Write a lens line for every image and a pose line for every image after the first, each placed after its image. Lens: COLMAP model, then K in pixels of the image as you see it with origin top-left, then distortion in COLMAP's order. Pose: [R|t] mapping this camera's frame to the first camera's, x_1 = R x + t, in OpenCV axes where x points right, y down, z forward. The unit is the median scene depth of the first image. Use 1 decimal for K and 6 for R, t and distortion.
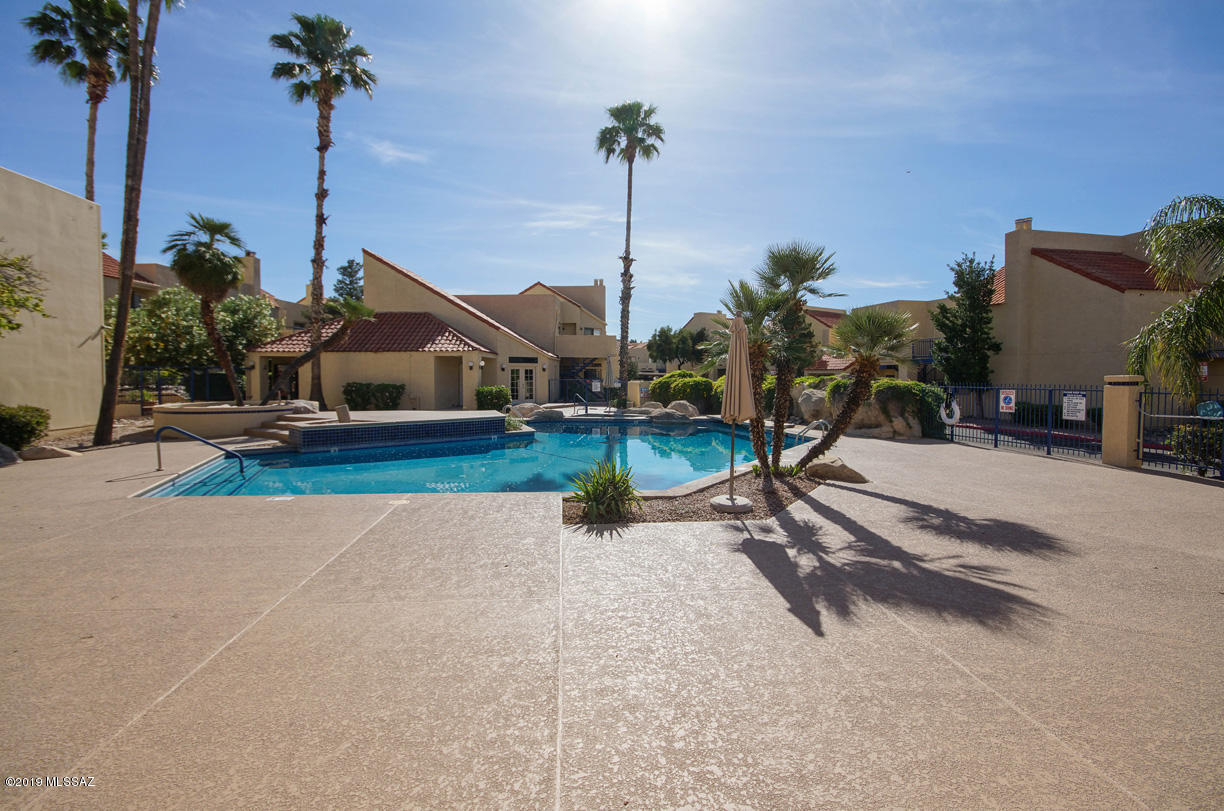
lens RADIAL K [[554.1, 0, 612.0], [0, 554.1, 405.5], [0, 0, 1]] dist [0.014323, 0.000197]
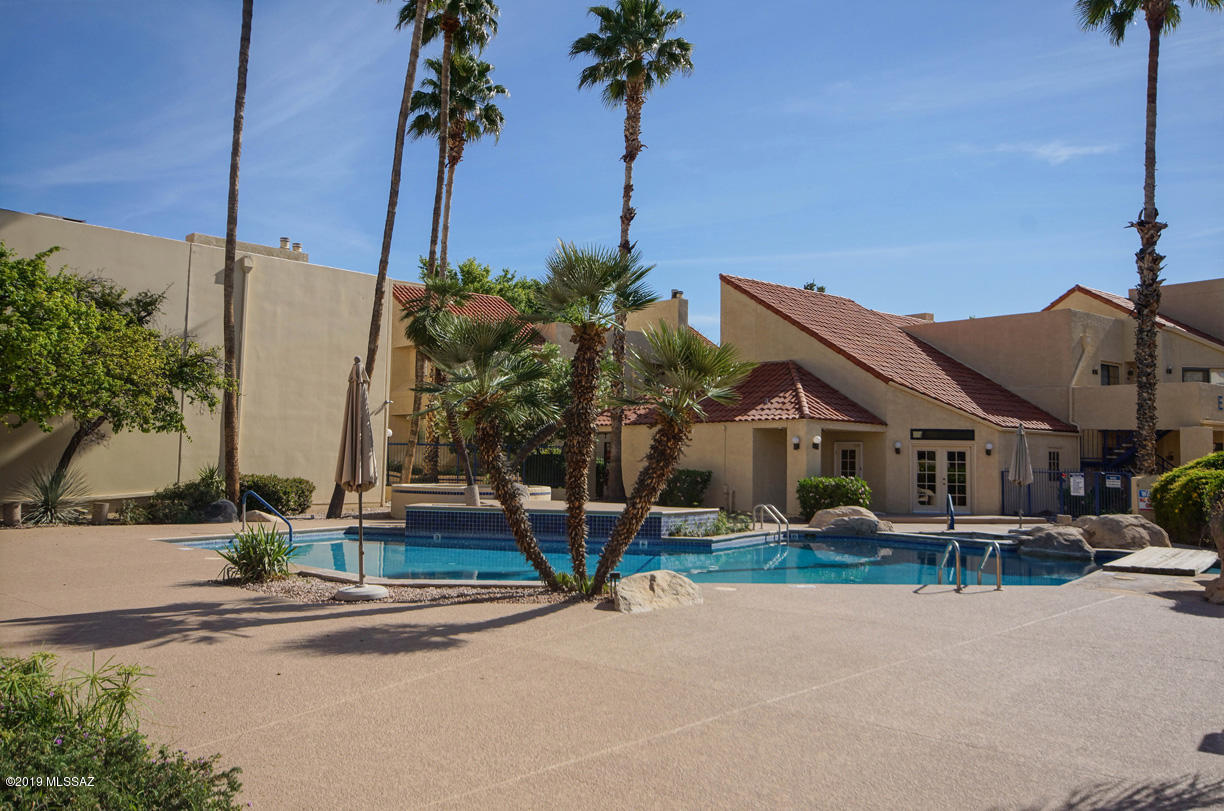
lens RADIAL K [[1053.3, 0, 612.0], [0, 1053.3, 405.5], [0, 0, 1]] dist [-0.001146, -0.000507]
pose [[0.663993, -0.030173, -0.747130, 0.496464], [-0.059294, 0.993914, -0.092835, 0.007826], [0.745384, 0.105943, 0.658163, 0.073505]]
